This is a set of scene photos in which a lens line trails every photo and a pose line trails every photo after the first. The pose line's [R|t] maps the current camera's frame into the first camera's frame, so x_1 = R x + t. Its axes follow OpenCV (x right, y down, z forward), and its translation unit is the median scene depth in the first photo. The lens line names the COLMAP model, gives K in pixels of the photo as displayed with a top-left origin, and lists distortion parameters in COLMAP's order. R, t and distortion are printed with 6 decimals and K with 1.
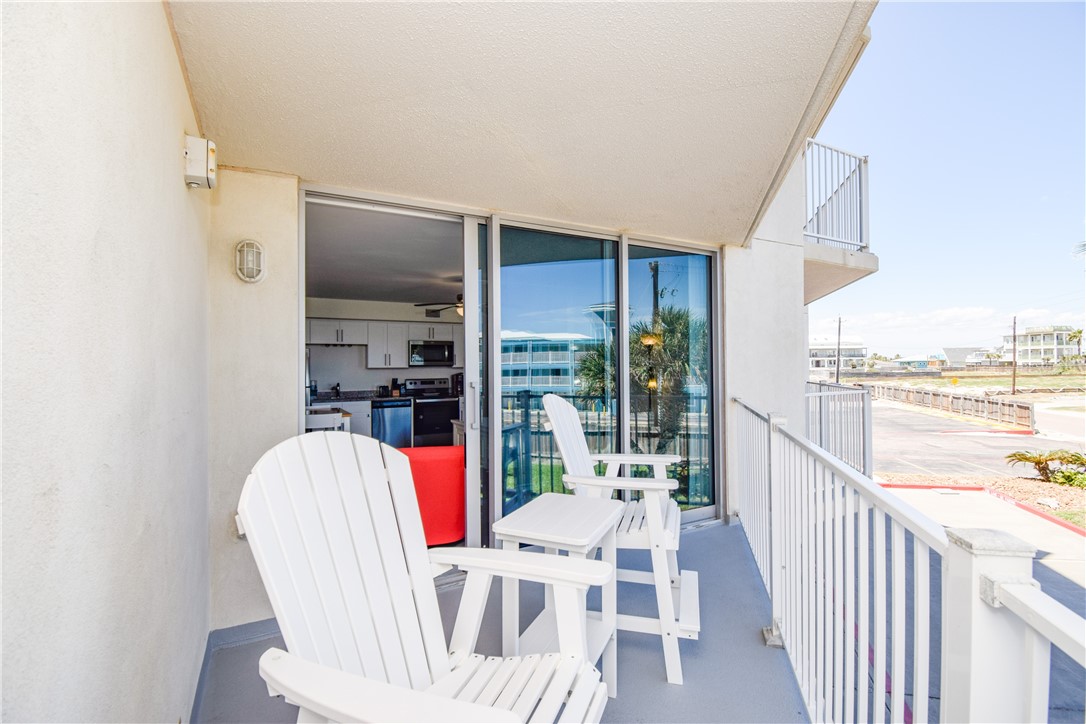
lens RADIAL K [[503.1, 0, 559.5], [0, 503.1, 357.5], [0, 0, 1]] dist [0.032953, -0.028819]
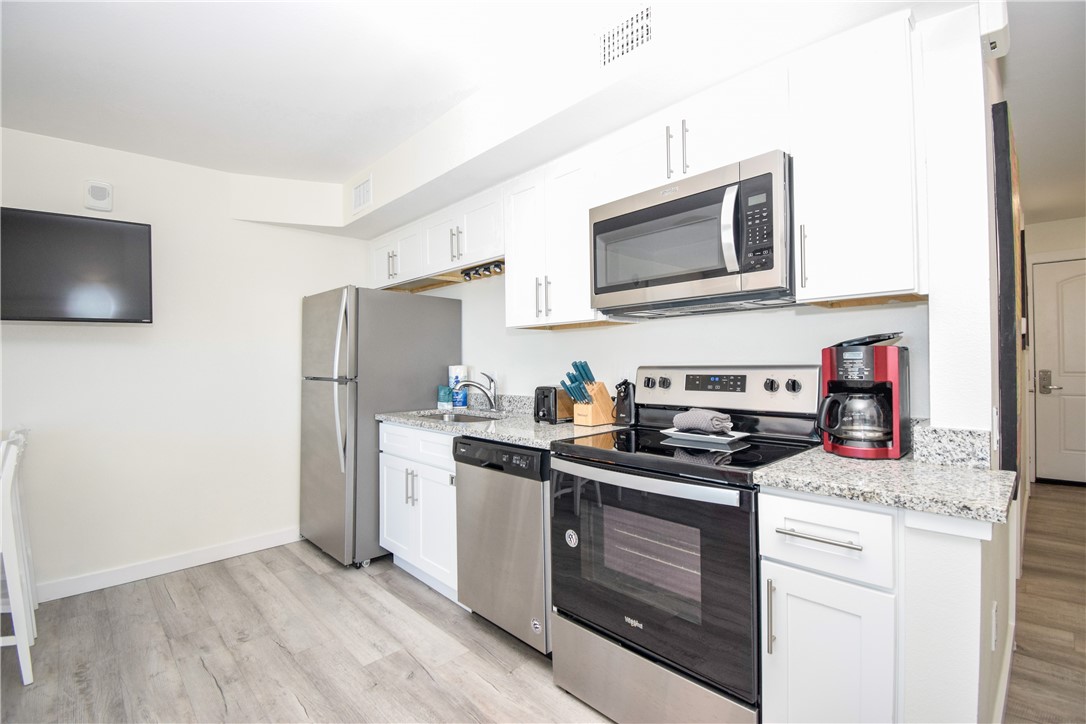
lens RADIAL K [[486.5, 0, 543.0], [0, 486.5, 362.0], [0, 0, 1]] dist [0.000557, 0.000030]
pose [[0.227968, 0.002617, -0.973665, -0.069576], [0.026276, 0.999616, 0.008839, 0.038437], [0.973314, -0.027599, 0.227812, 0.922352]]
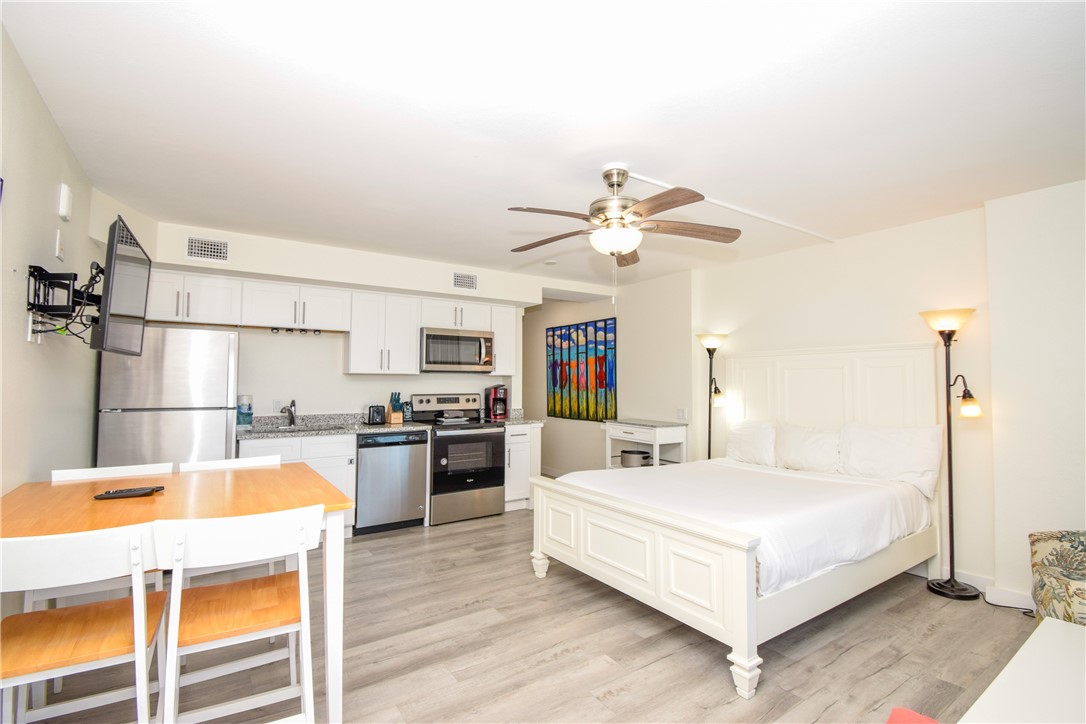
lens RADIAL K [[503.1, 0, 559.5], [0, 503.1, 357.5], [0, 0, 1]] dist [0.032953, -0.028819]
pose [[0.996467, 0.011656, 0.083175, -0.189477], [-0.008439, 0.999206, -0.038935, 0.022230], [-0.083563, 0.038096, 0.995774, 0.412632]]
